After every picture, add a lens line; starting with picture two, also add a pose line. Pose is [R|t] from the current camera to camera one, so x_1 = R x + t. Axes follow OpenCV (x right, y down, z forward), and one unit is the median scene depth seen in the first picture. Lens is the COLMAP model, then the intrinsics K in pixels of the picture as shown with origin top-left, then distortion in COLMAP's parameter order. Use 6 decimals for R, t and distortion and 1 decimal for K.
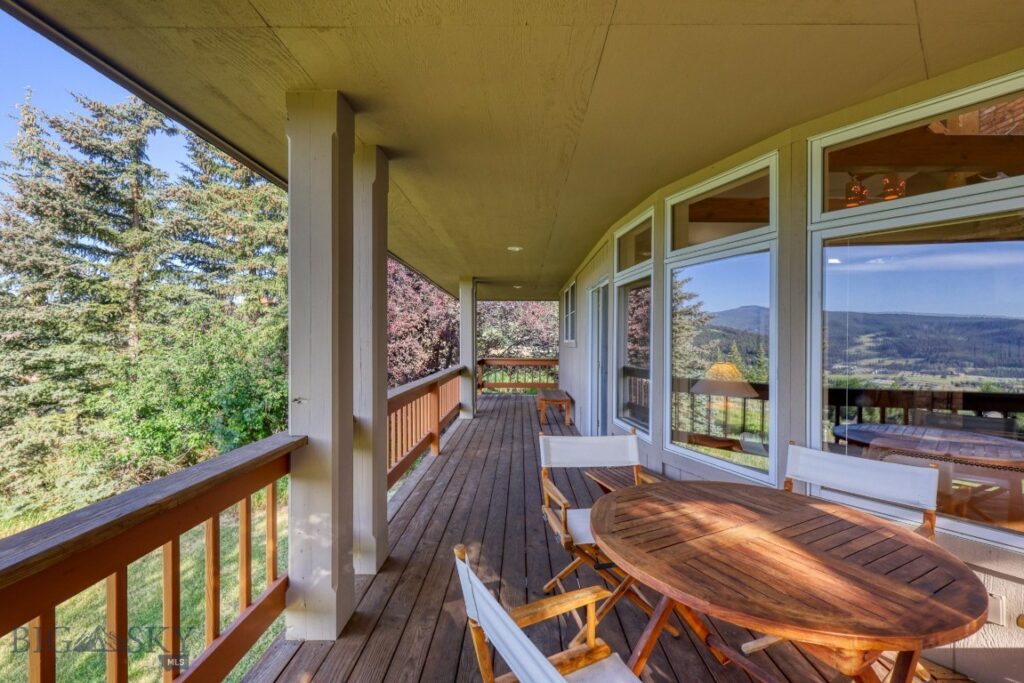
lens RADIAL K [[445.2, 0, 510.5], [0, 445.2, 340.0], [0, 0, 1]] dist [-0.000378, 0.000256]
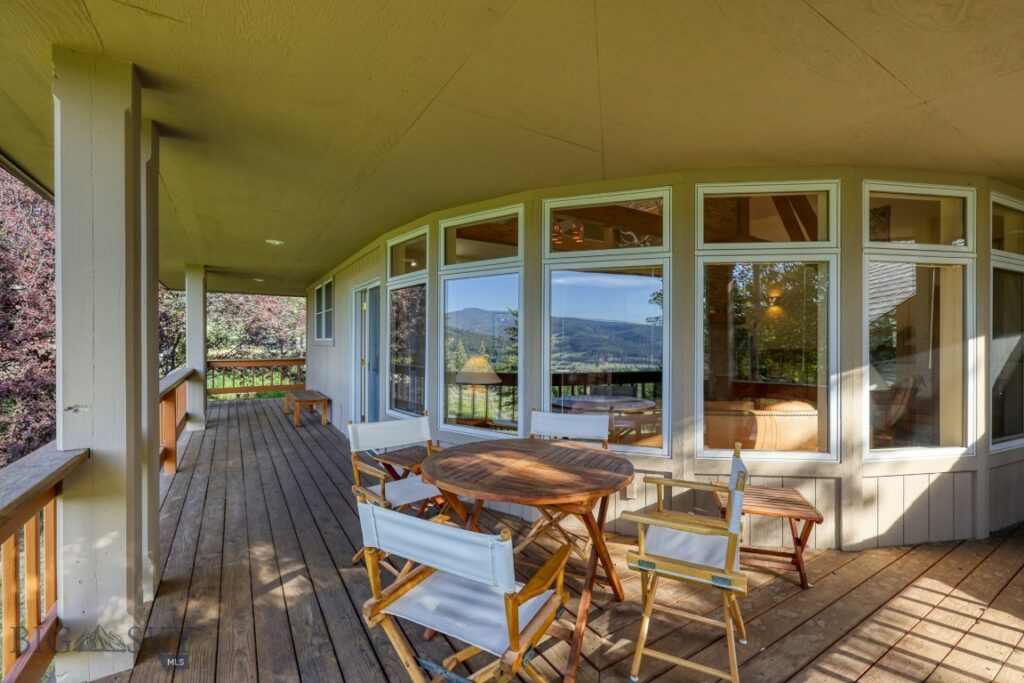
lens RADIAL K [[445.2, 0, 510.5], [0, 445.2, 340.0], [0, 0, 1]] dist [-0.000378, 0.000256]
pose [[0.836774, -0.002522, 0.547542, -0.120487], [0.000565, 0.999993, 0.003743, 0.000120], [-0.547548, -0.002823, 0.836770, -0.090530]]
